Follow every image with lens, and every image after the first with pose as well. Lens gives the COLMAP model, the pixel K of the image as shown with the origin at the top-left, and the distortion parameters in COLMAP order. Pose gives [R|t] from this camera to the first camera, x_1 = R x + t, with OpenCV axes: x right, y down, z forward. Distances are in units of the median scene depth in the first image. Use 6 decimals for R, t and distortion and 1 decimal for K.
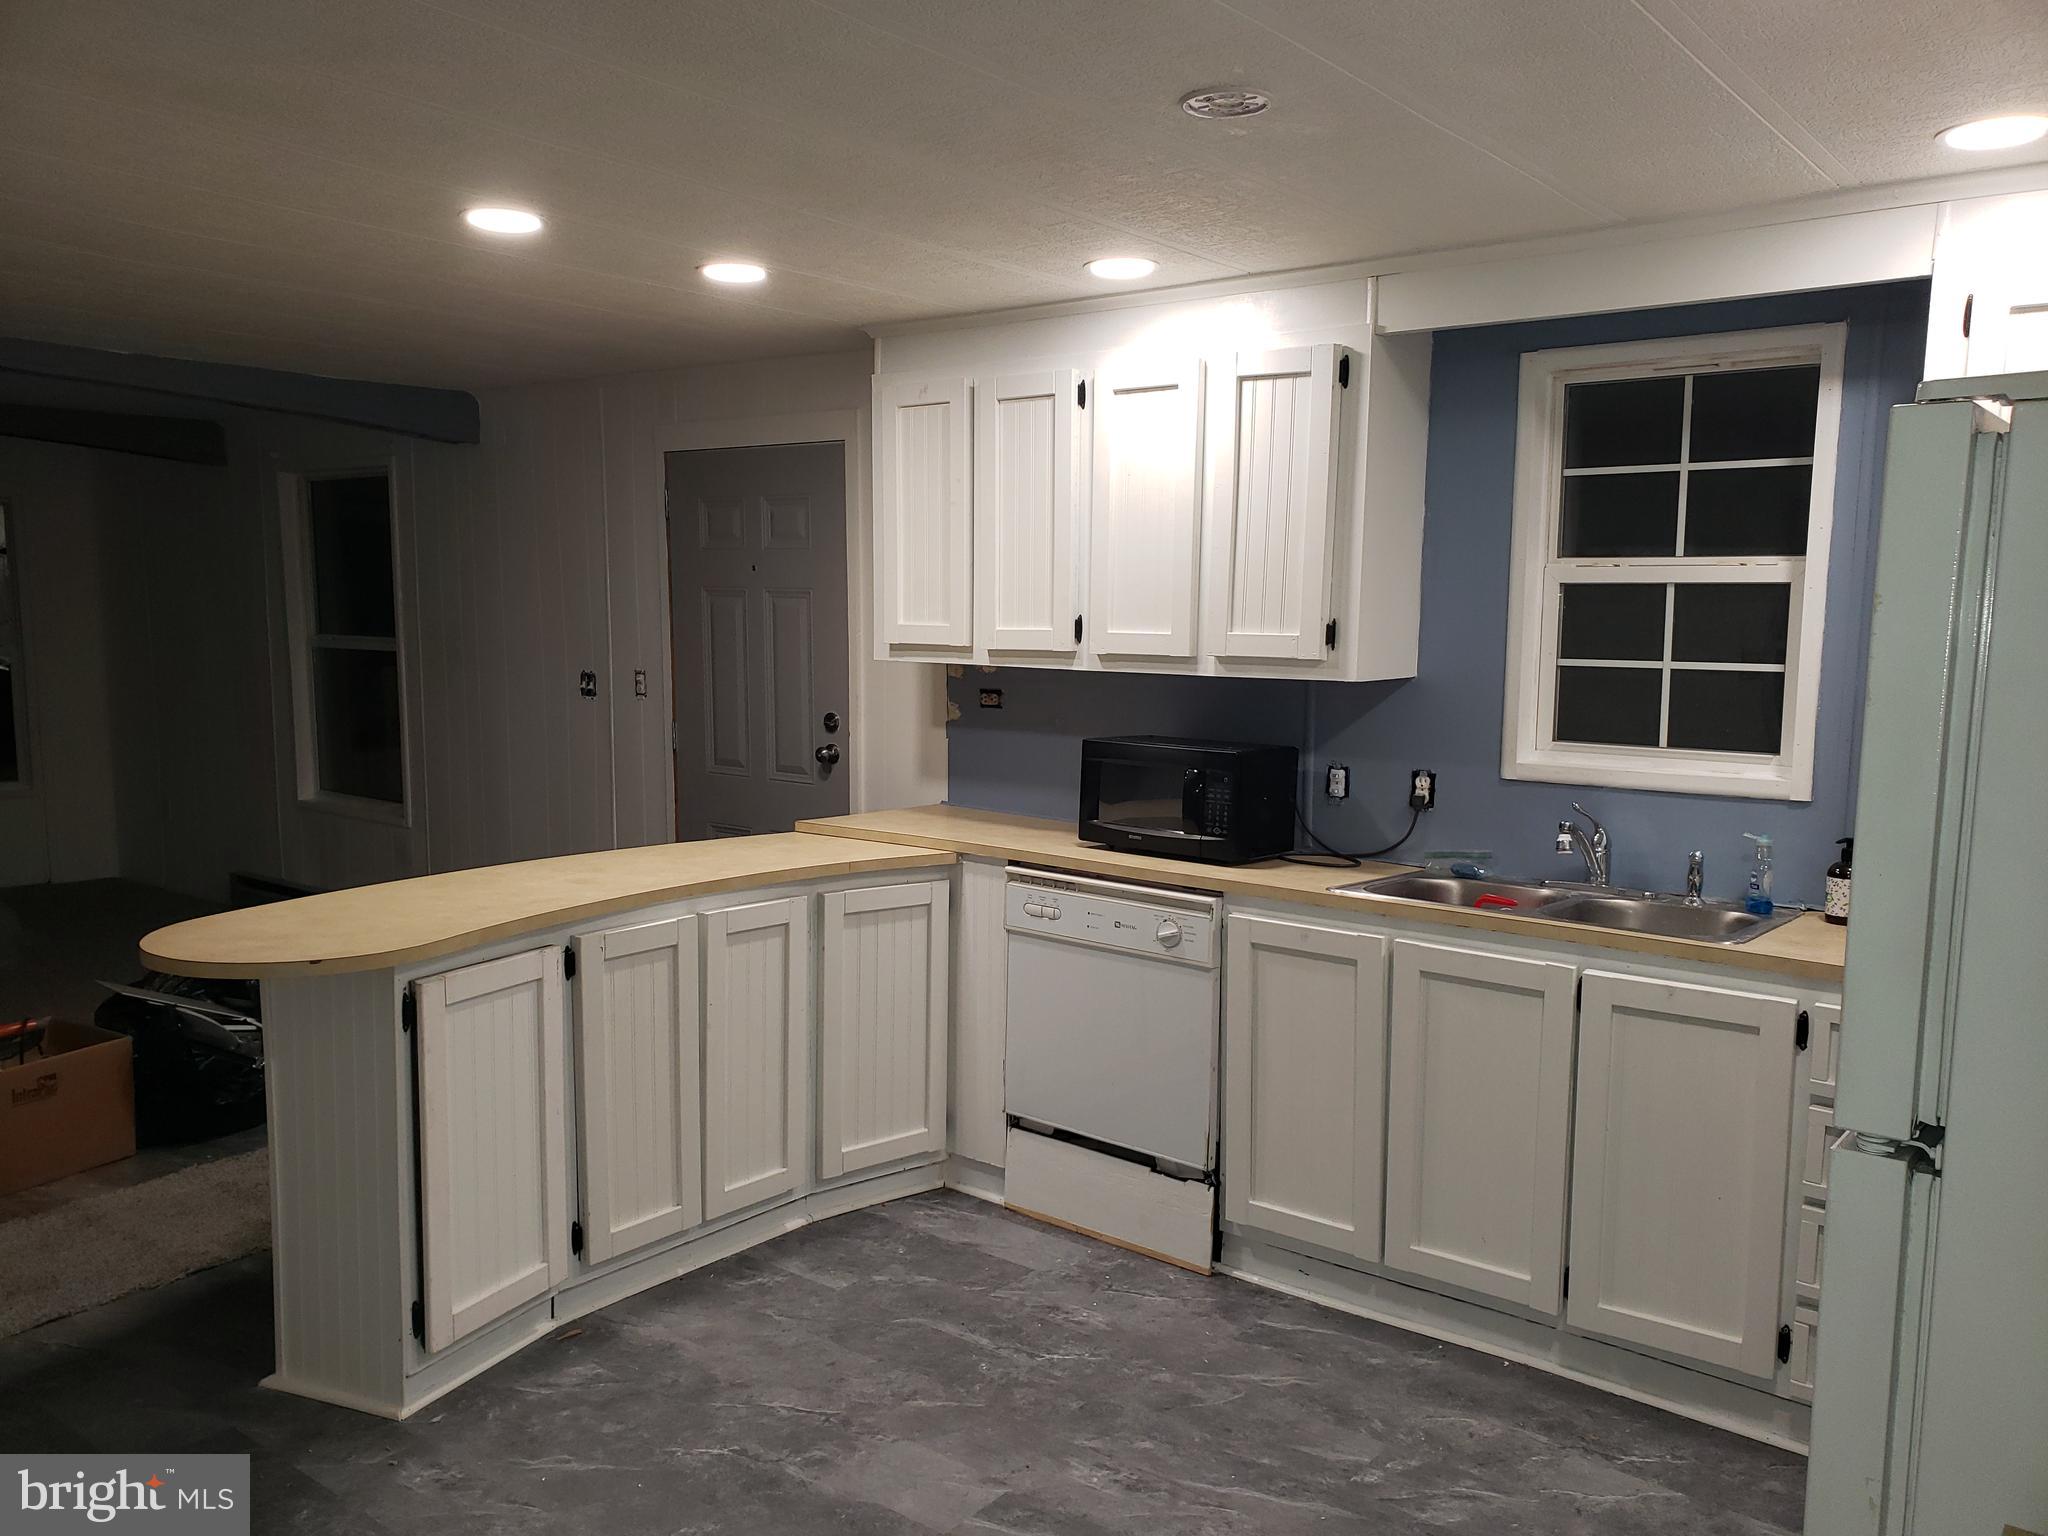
lens RADIAL K [[1581.8, 0, 1024.0], [0, 1581.8, 768.0], [0, 0, 1]] dist [0.035726, -0.001523]
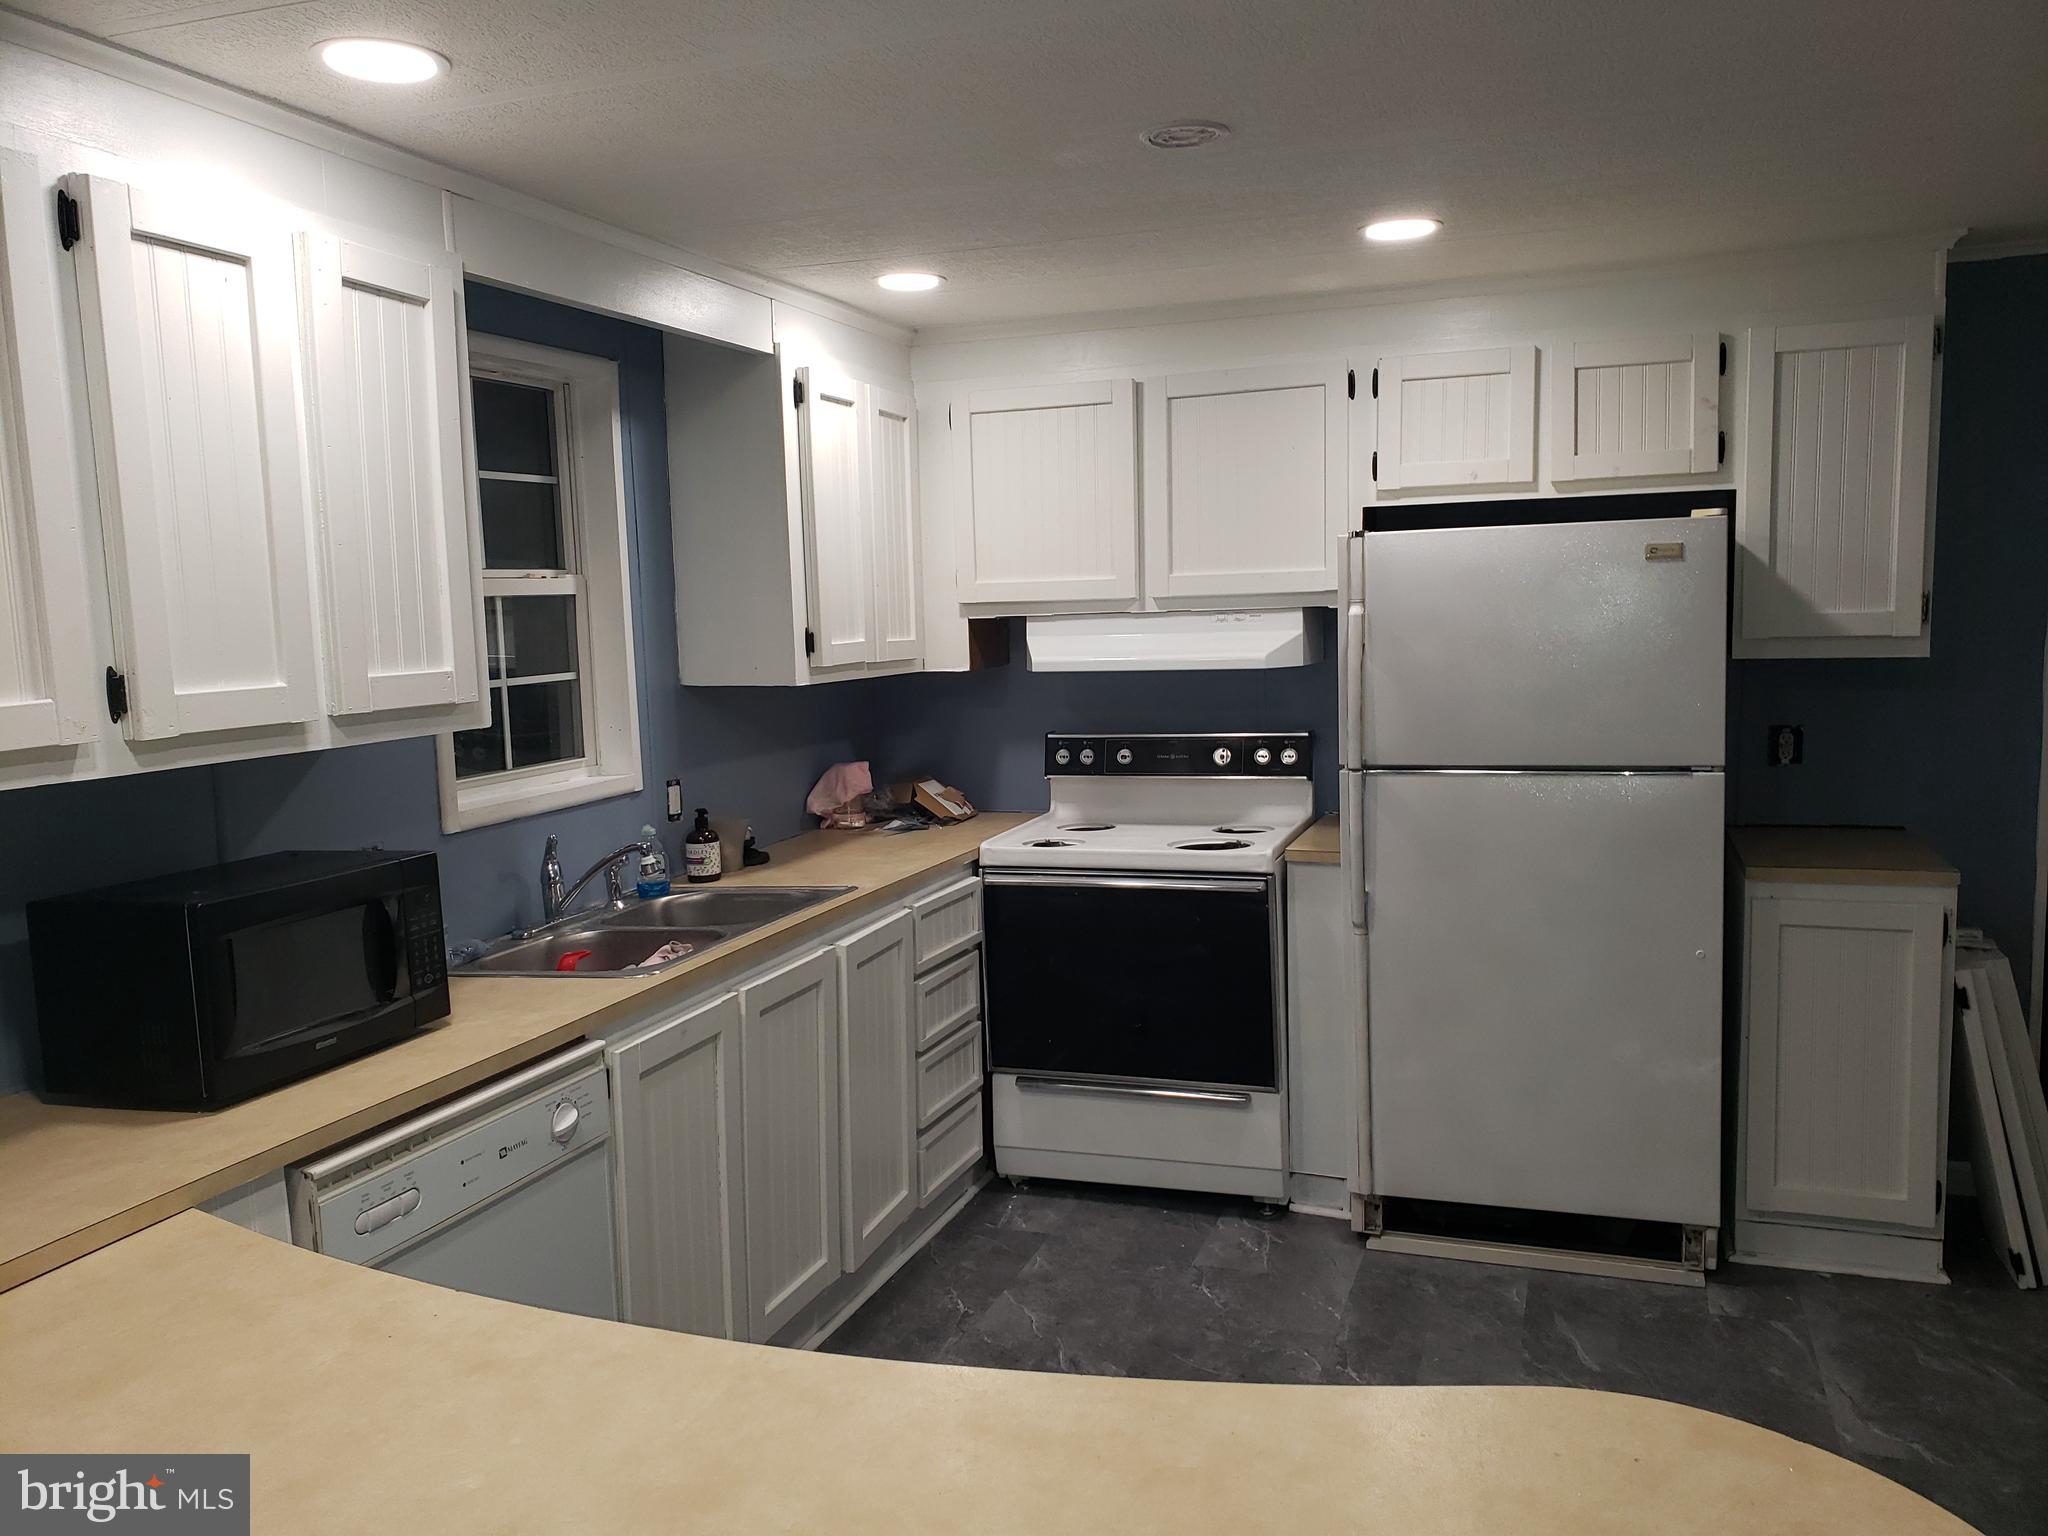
lens RADIAL K [[1581.8, 0, 1024.0], [0, 1581.8, 768.0], [0, 0, 1]] dist [0.035726, -0.001523]
pose [[-0.321733, -0.101042, 0.941424, -0.583543], [0.128797, 0.980377, 0.149239, -0.115268], [-0.938029, 0.169268, -0.302405, 0.997514]]
